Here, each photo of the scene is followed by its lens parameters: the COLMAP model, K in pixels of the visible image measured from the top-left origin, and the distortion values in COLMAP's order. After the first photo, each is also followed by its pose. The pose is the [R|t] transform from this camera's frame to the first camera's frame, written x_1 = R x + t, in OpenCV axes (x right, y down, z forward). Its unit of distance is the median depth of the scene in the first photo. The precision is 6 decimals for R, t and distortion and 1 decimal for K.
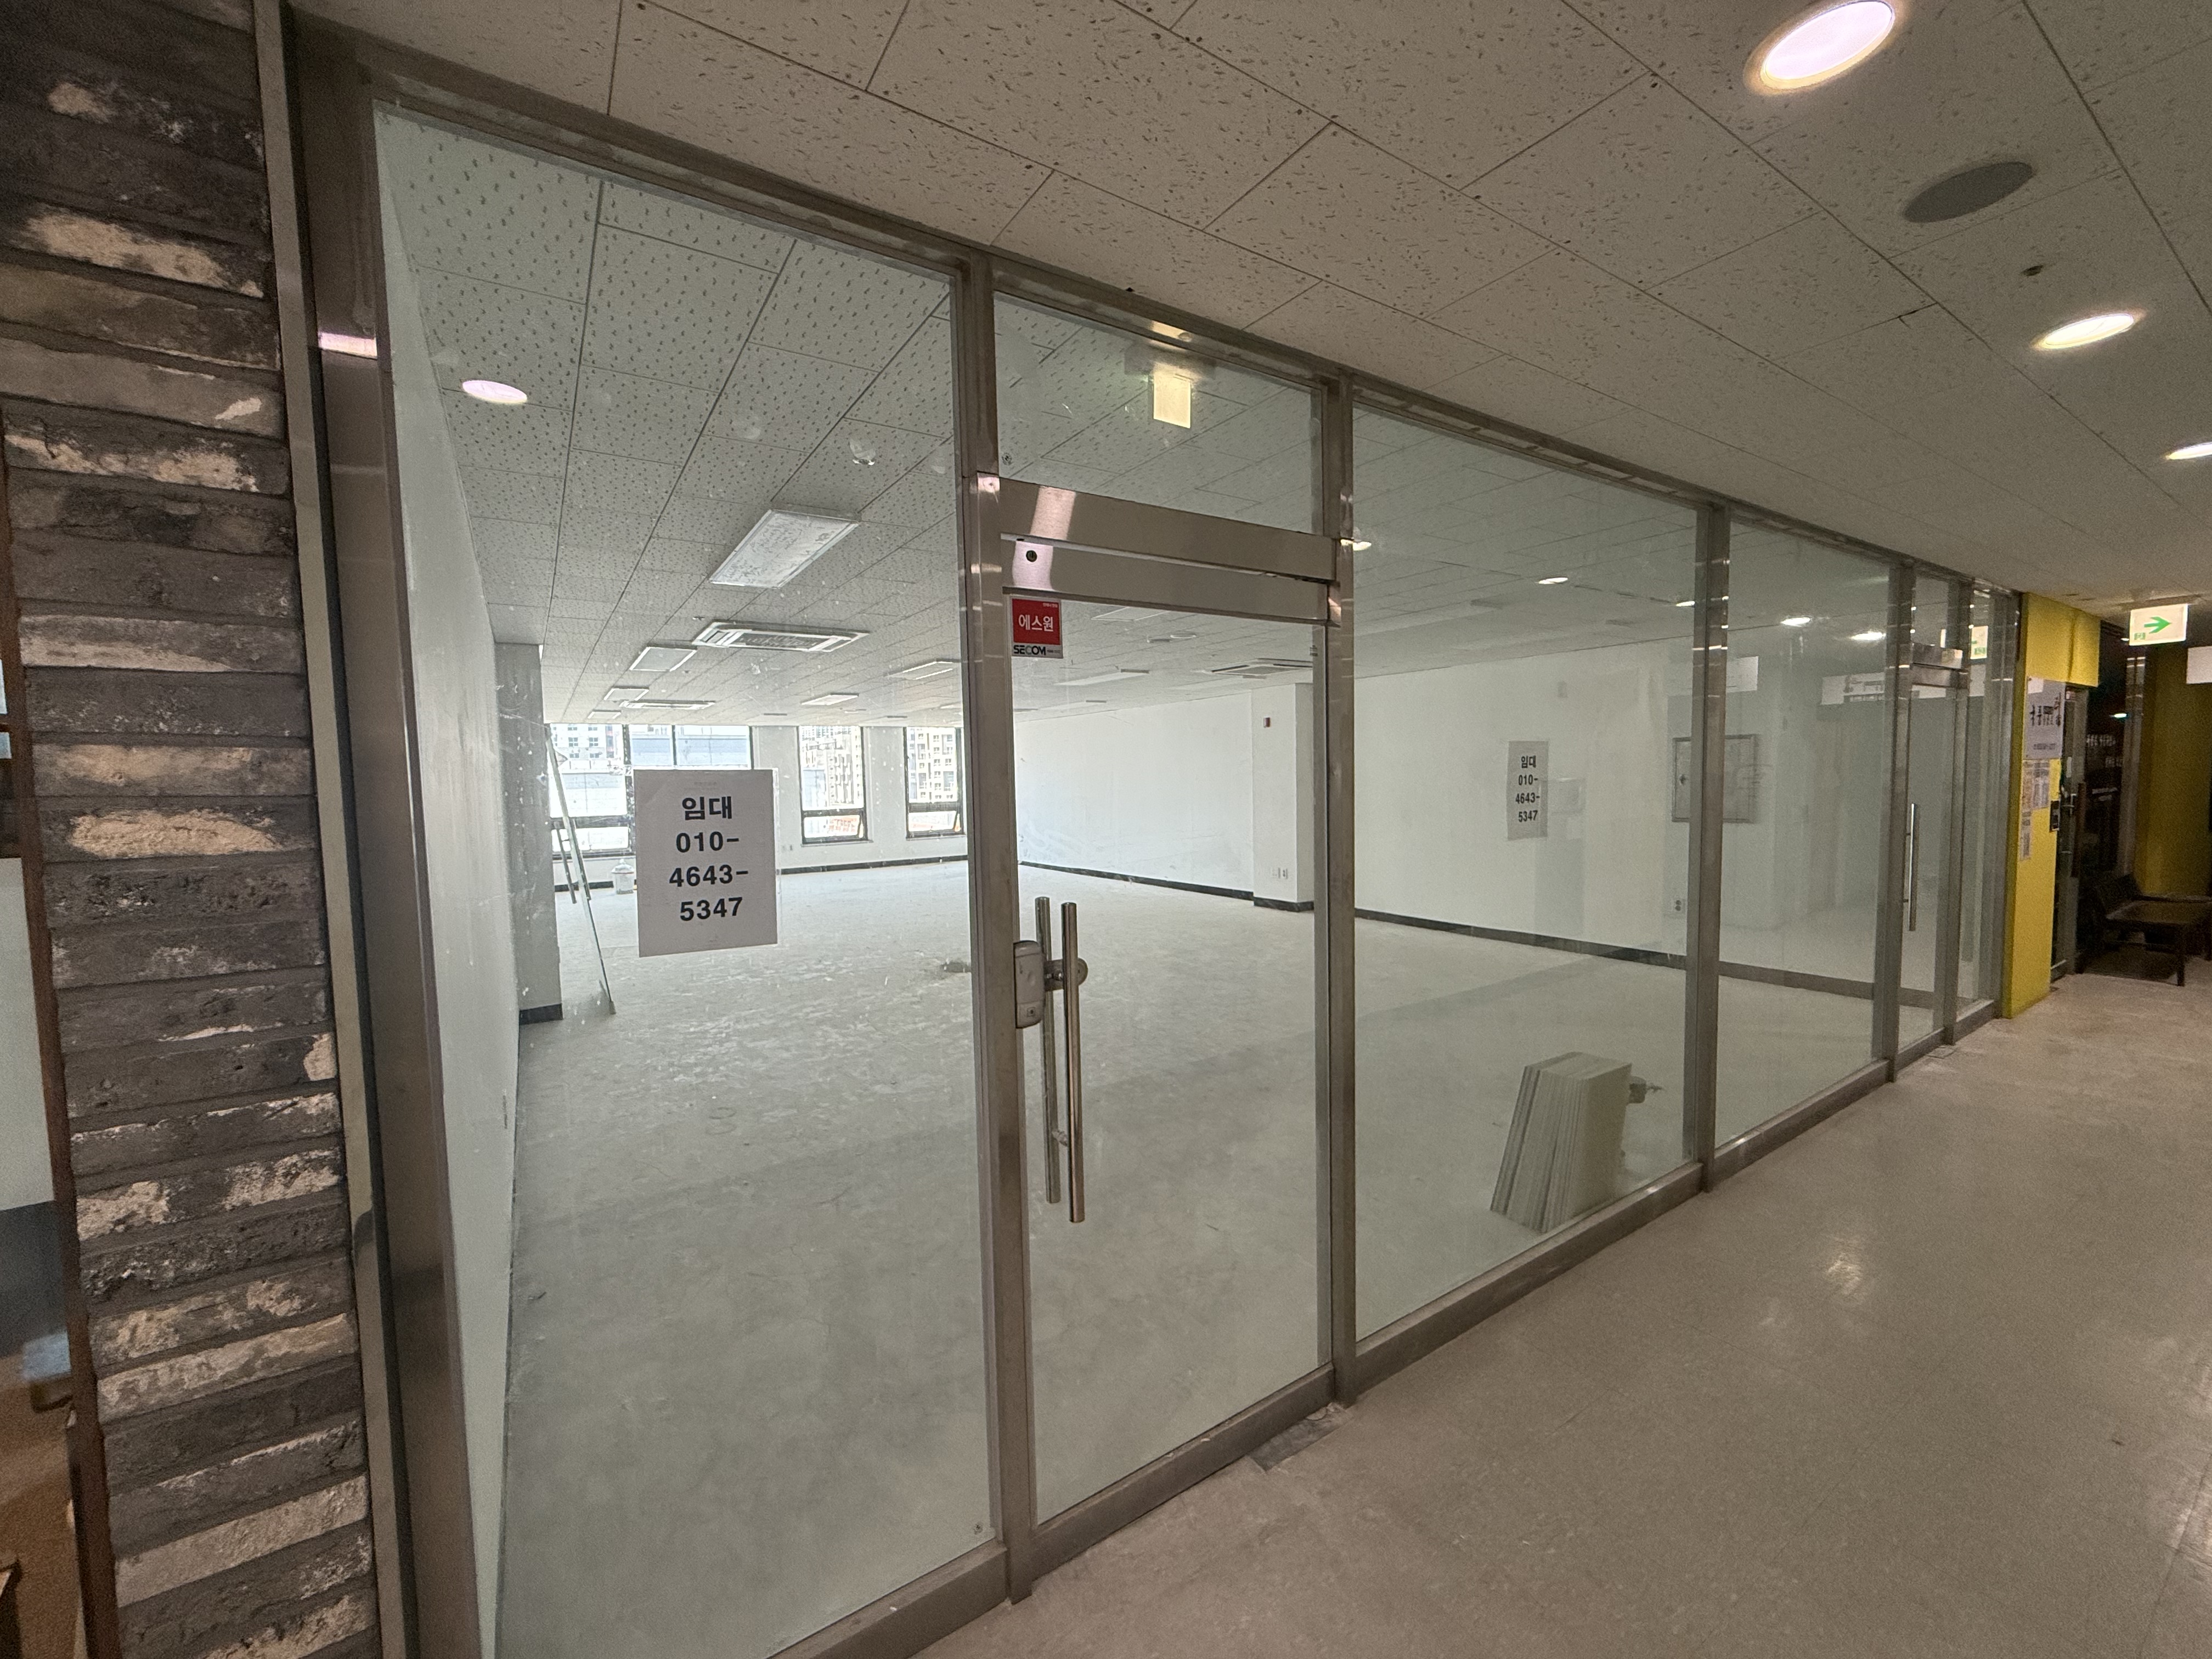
lens RADIAL K [[884.9, 0, 1085.6], [0, 884.9, 827.5], [0, 0, 1]] dist [-0.002227, 0.000340]
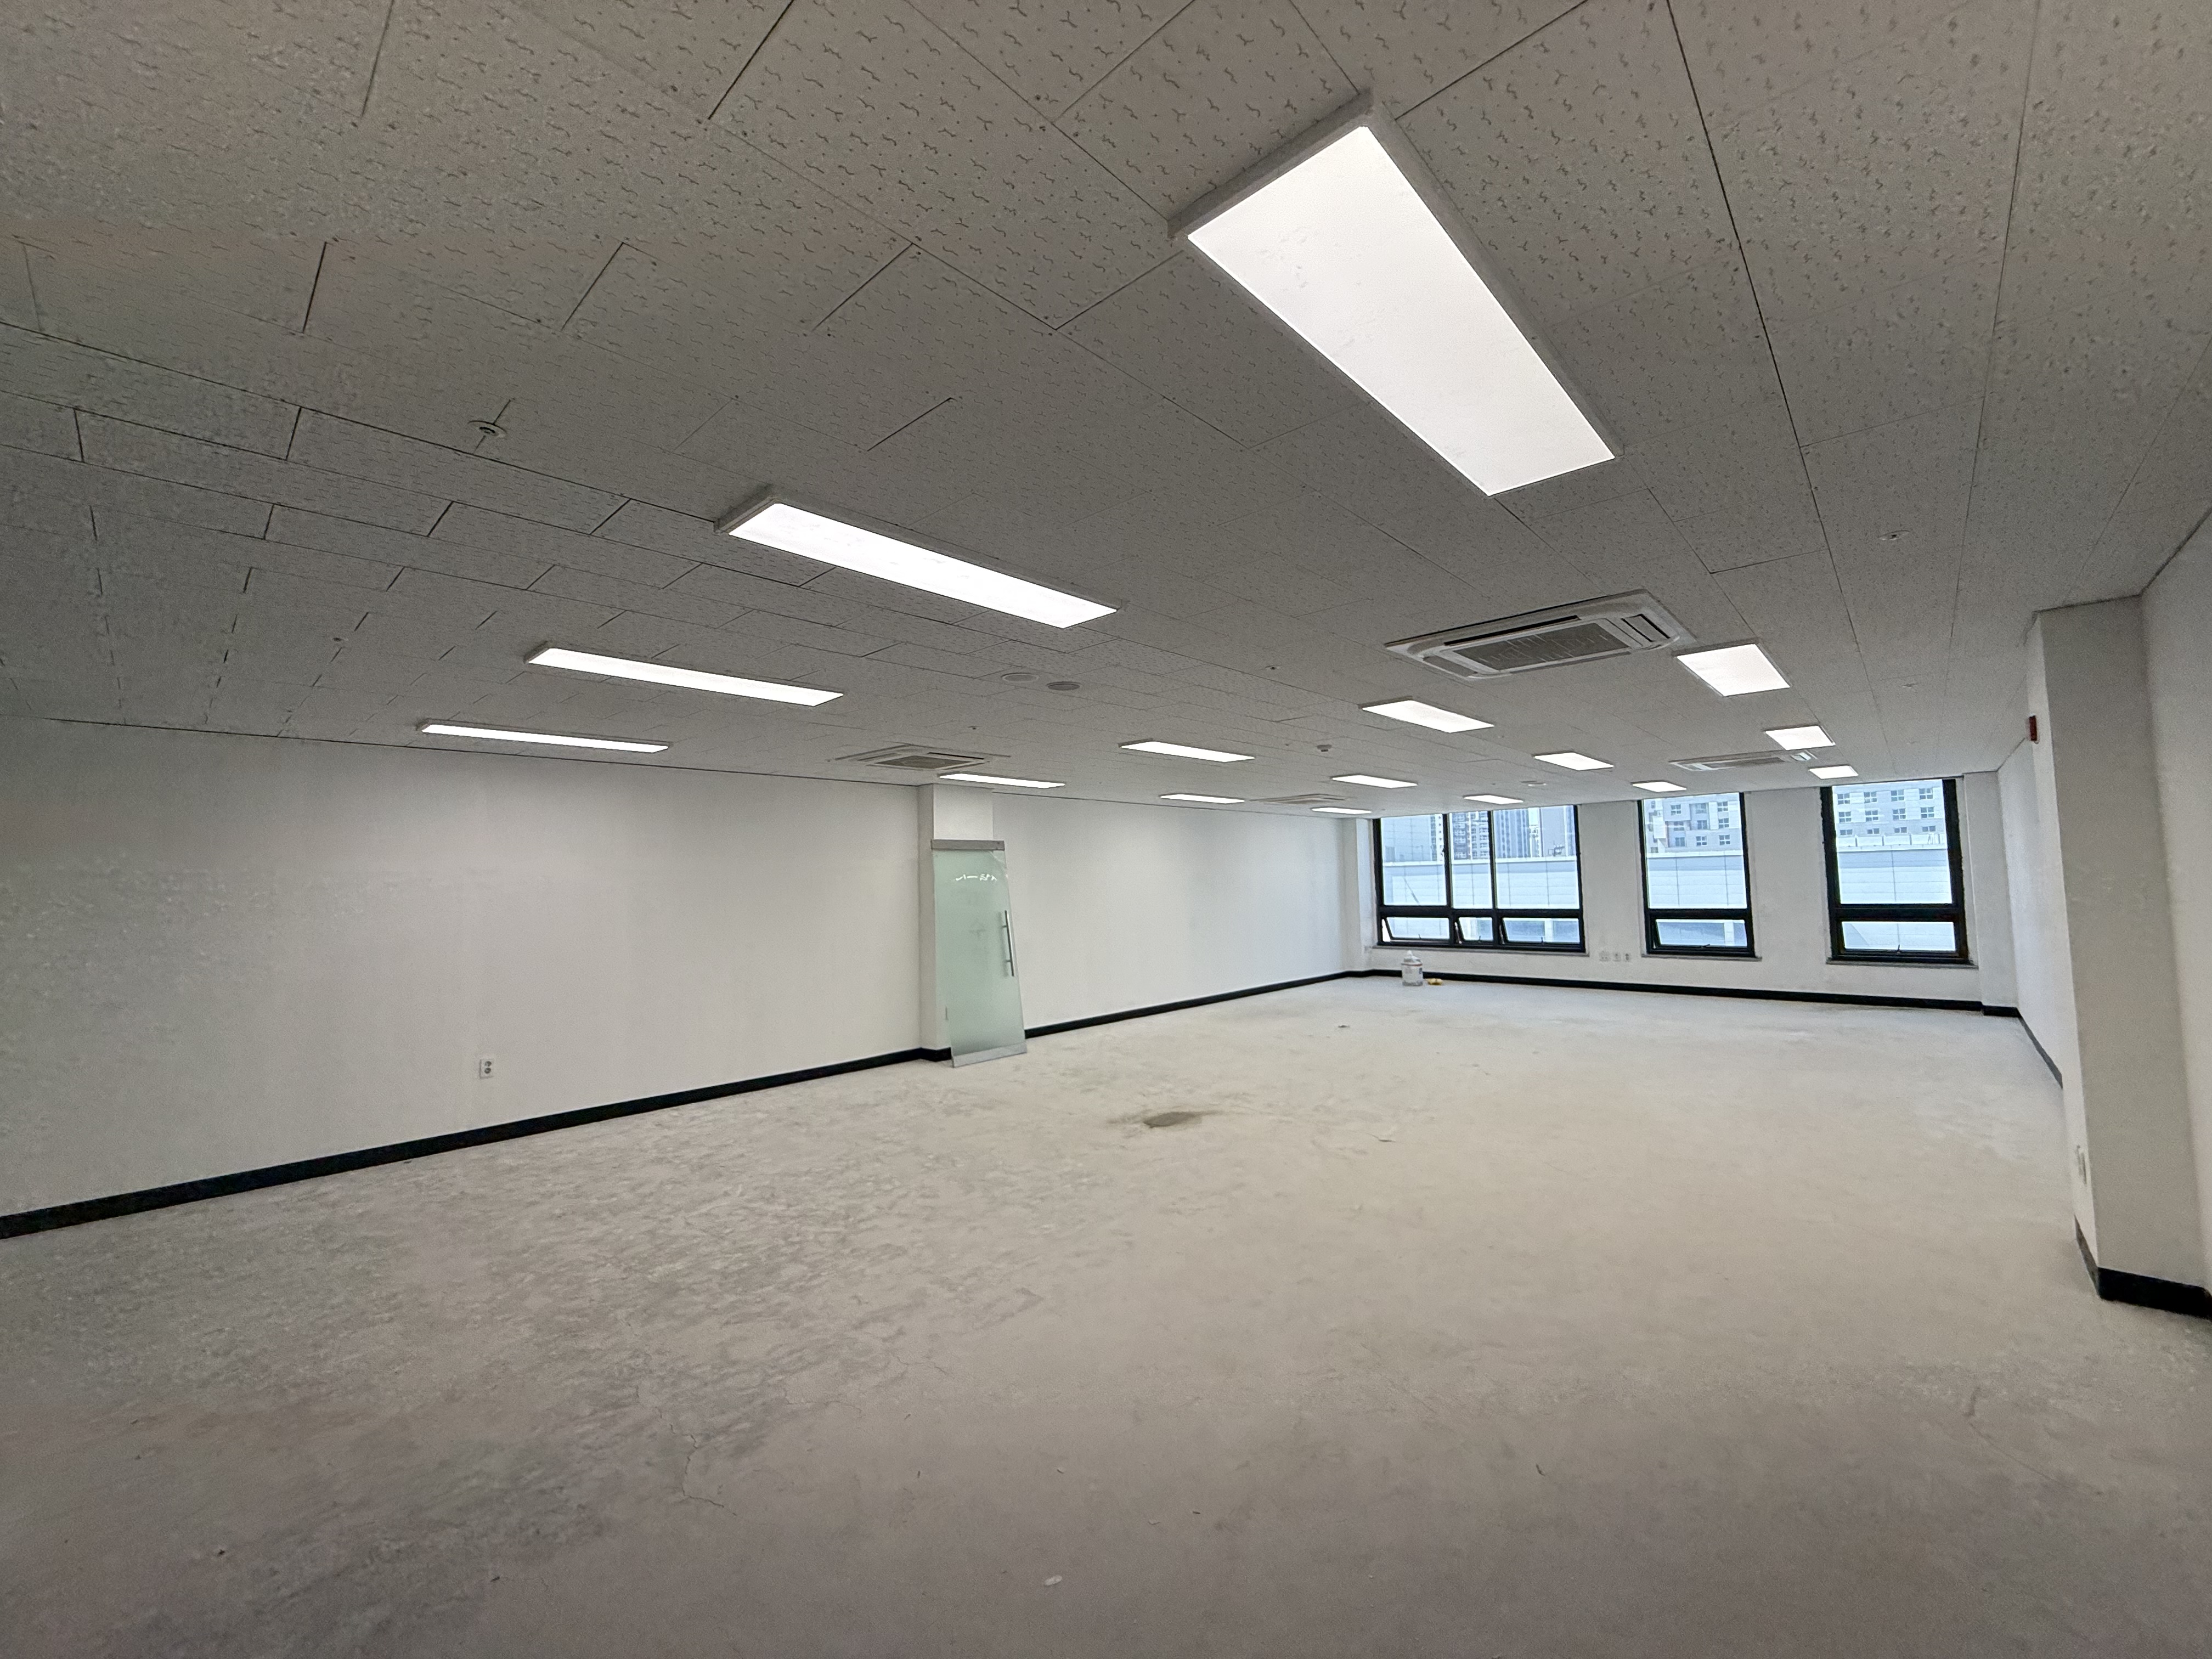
lens RADIAL K [[884.9, 0, 1096.6], [0, 884.9, 827.9], [0, 0, 1]] dist [-0.002227, 0.000340]
pose [[0.245418, -0.044198, -0.968409, 0.282040], [-0.042994, 0.997481, -0.056420, -0.023201], [0.968463, 0.055482, 0.242900, 0.331293]]
